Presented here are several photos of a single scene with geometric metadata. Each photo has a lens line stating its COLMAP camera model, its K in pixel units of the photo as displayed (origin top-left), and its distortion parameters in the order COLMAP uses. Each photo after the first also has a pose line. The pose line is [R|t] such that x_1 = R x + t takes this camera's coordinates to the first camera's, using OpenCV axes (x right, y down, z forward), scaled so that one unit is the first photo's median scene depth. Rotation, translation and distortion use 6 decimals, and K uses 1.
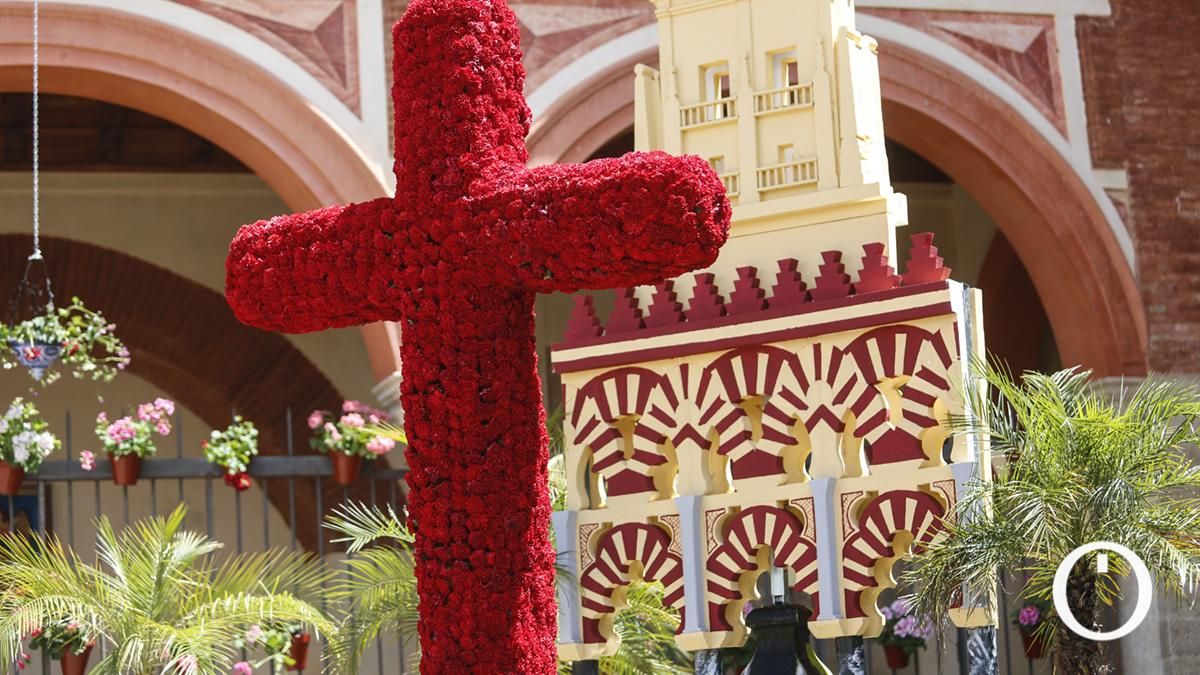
lens RADIAL K [[2506.4, 0, 601.9], [0, 2506.4, 338.6], [0, 0, 1]] dist [-0.261759, 0.000000]
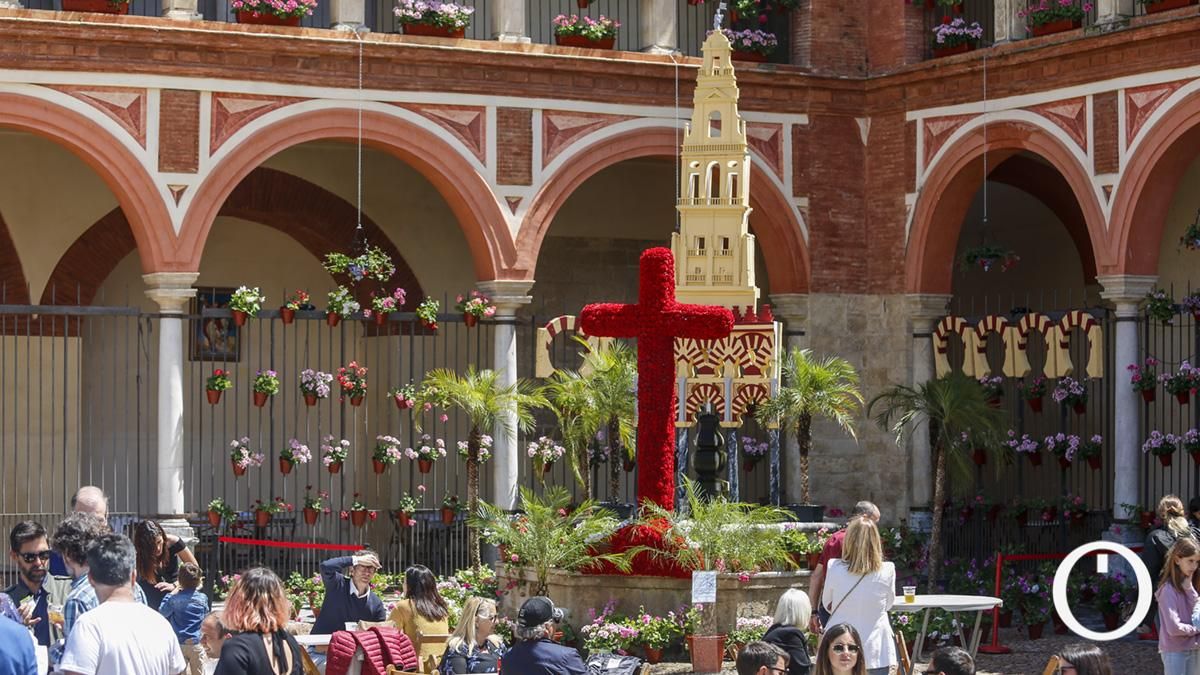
lens RADIAL K [[2506.4, 0, 589.1], [0, 2506.4, 349.3], [0, 0, 1]] dist [-0.261759, 0.000000]
pose [[0.983168, 0.063960, 0.171142, -0.618873], [-0.087285, 0.987340, 0.132440, -0.377642], [-0.160505, -0.145149, 0.976304, -2.035346]]
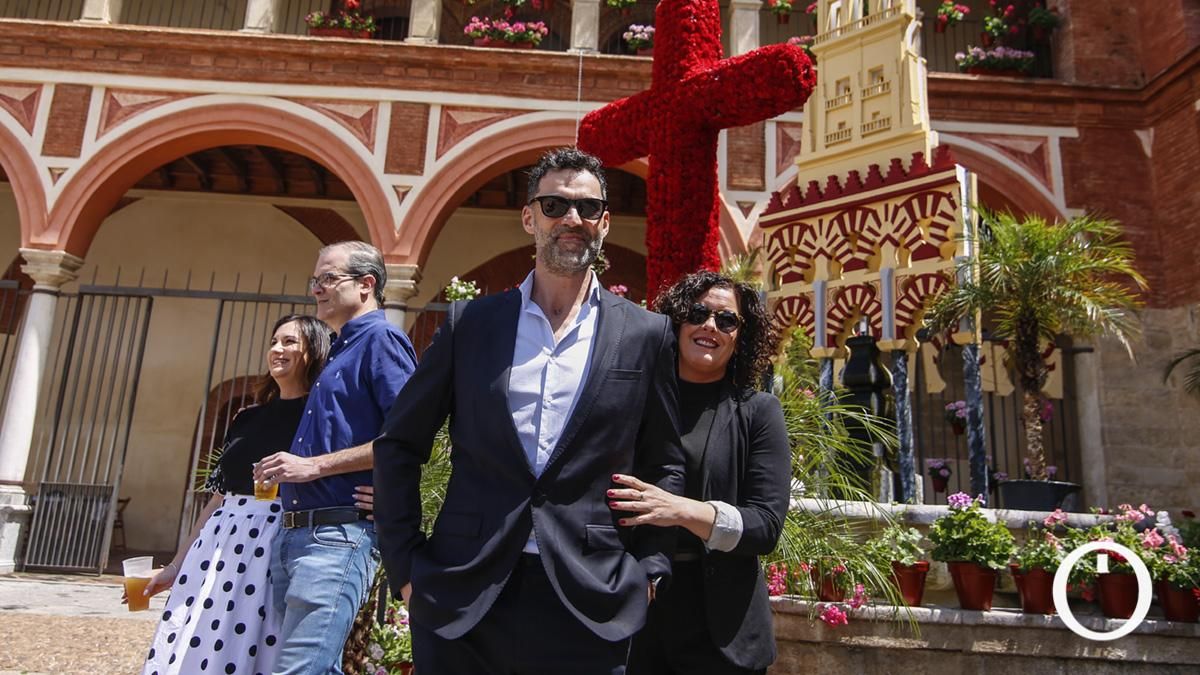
lens RADIAL K [[944.0, 0, 586.4], [0, 944.0, 258.3], [0, 0, 1]] dist [0.011169, -0.010356]
pose [[0.956508, 0.030974, -0.290057, 0.075557], [-0.058981, 0.994345, -0.088315, 0.123234], [0.285681, 0.101582, 0.952926, 0.216213]]
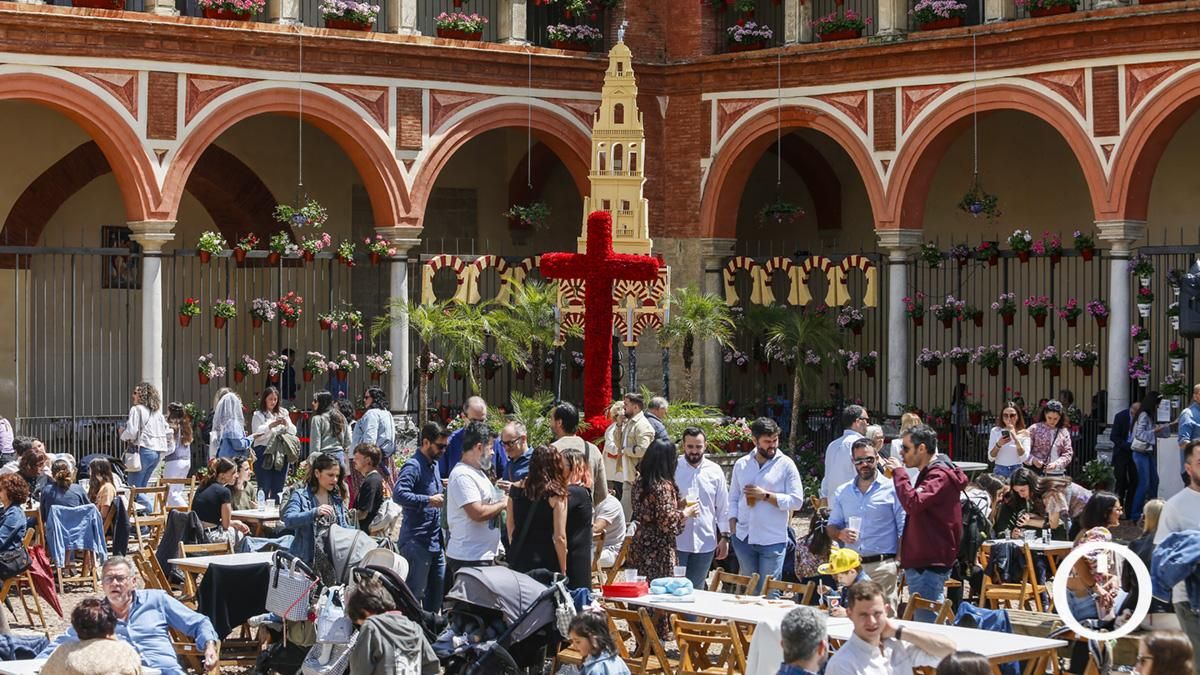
lens RADIAL K [[2506.4, 0, 601.6], [0, 2506.4, 331.9], [0, 0, 1]] dist [-0.261759, 0.000000]
pose [[0.923130, 0.058642, 0.379989, -1.509876], [-0.120040, 0.982857, 0.139940, -0.474735], [-0.365268, -0.174797, 0.914344, -2.762150]]
